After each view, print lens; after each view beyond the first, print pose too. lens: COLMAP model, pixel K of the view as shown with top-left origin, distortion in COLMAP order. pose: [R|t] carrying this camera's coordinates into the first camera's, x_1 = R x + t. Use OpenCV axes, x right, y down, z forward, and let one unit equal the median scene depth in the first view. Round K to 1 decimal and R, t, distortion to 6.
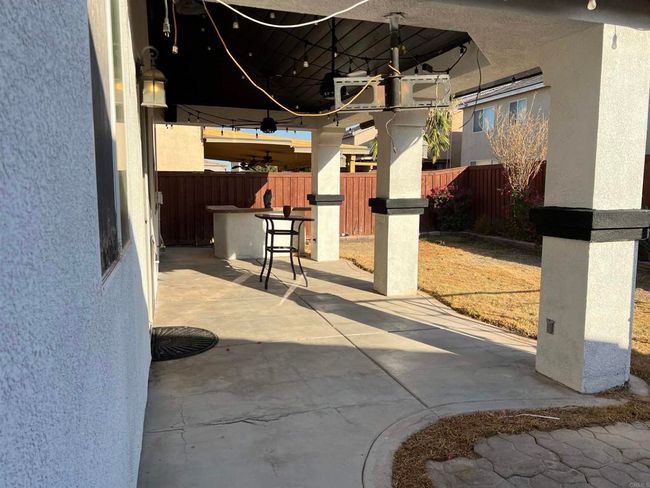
lens RADIAL K [[490.2, 0, 325.0], [0, 490.2, 234.1], [0, 0, 1]] dist [0.112188, -0.112694]
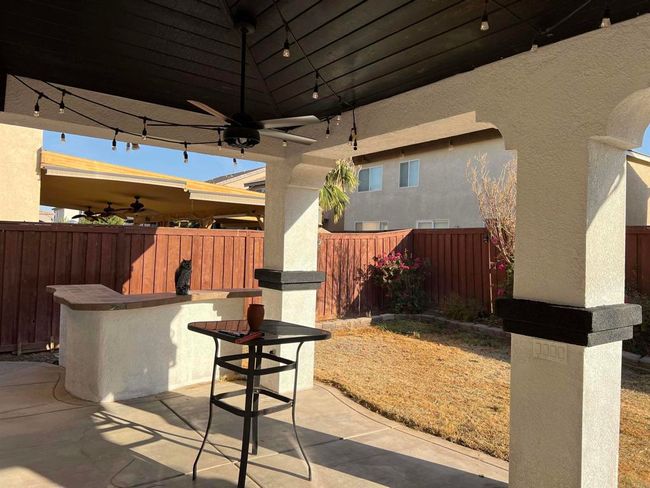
lens RADIAL K [[490.2, 0, 325.0], [0, 490.2, 234.1], [0, 0, 1]] dist [0.112188, -0.112694]
pose [[0.950334, 0.033867, 0.309385, -0.113865], [0.001890, 0.993416, -0.114551, -0.045533], [-0.311227, 0.109447, 0.944012, 0.350047]]
